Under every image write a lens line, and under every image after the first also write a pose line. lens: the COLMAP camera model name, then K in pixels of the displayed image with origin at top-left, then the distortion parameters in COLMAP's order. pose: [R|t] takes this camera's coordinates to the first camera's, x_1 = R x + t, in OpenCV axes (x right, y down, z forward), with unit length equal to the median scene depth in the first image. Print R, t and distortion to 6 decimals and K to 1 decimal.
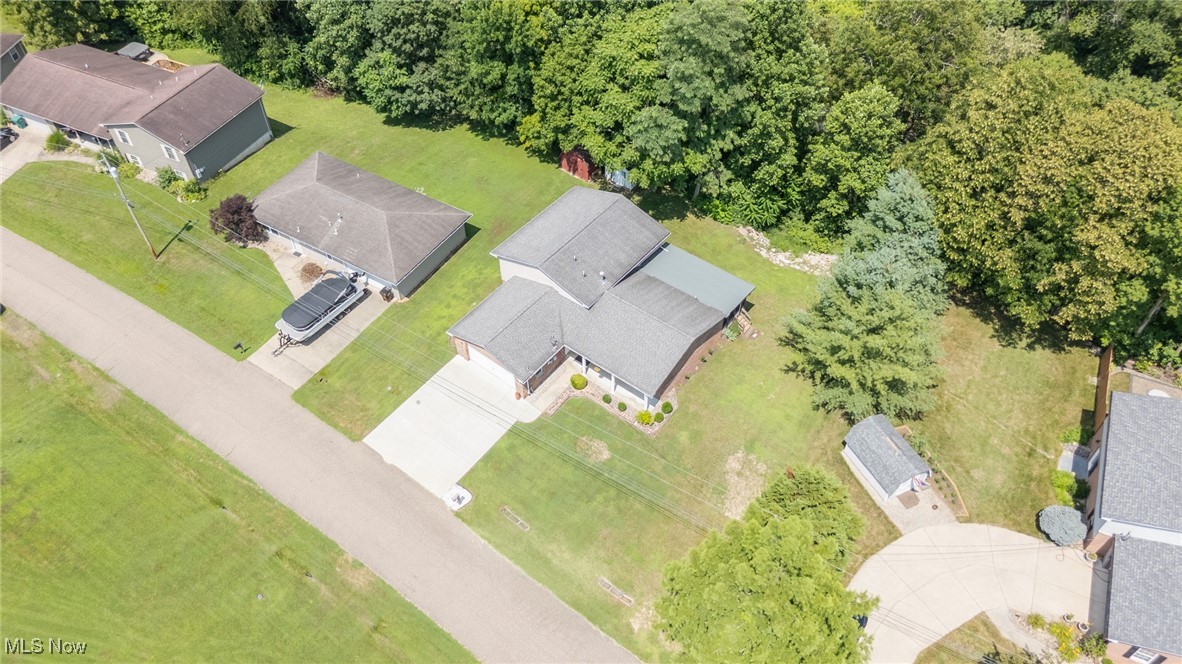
lens RADIAL K [[878.1, 0, 591.0], [0, 878.1, 332.0], [0, 0, 1]] dist [0.073920, -0.103580]
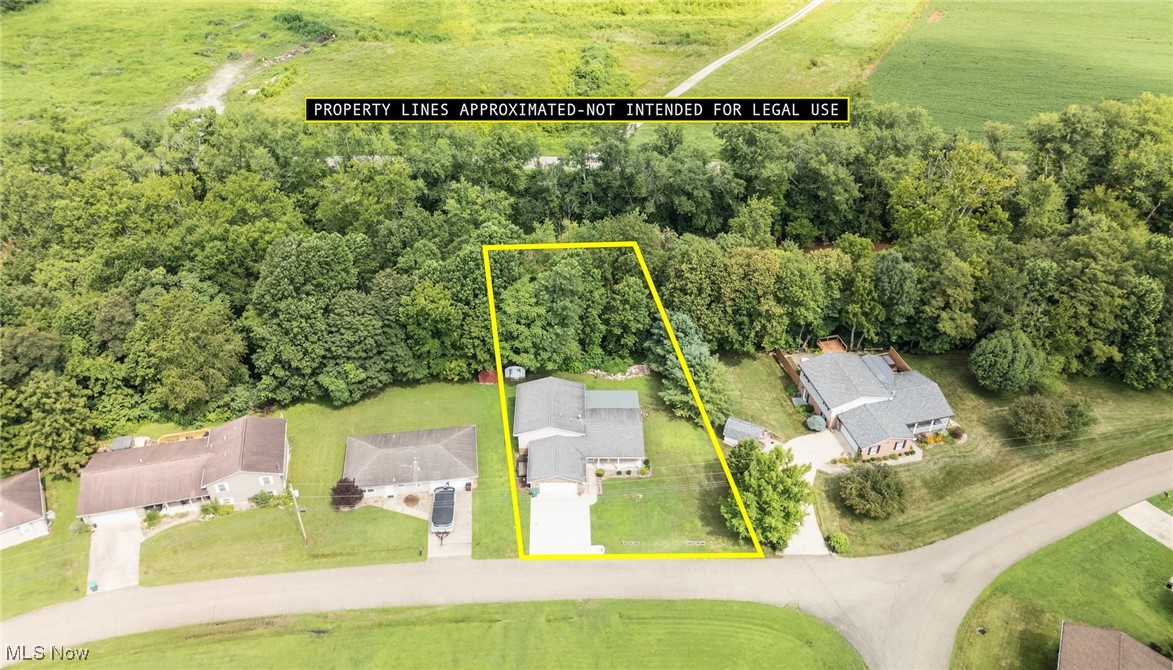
lens RADIAL K [[808.9, 0, 579.4], [0, 808.9, 378.0], [0, 0, 1]] dist [0.097397, -0.000290]
pose [[0.780697, -0.396208, 0.483250, -0.744844], [0.457224, 0.889301, -0.009530, -0.117145], [-0.425979, 0.228393, 0.875430, -0.486059]]
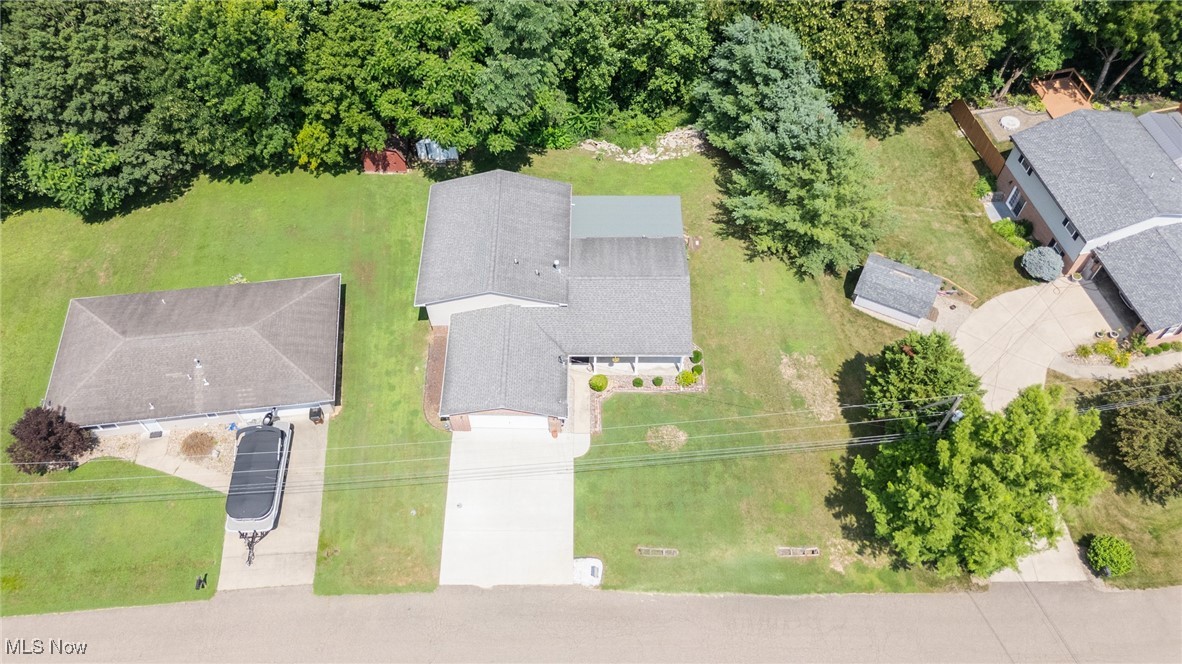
lens RADIAL K [[892.2, 0, 593.5], [0, 892.2, 335.3], [0, 0, 1]] dist [0.068292, -0.066396]
pose [[0.786634, -0.505610, 0.354352, -0.293738], [0.454955, 0.862670, 0.220945, -0.174351], [-0.417401, -0.012589, 0.908635, 0.175453]]
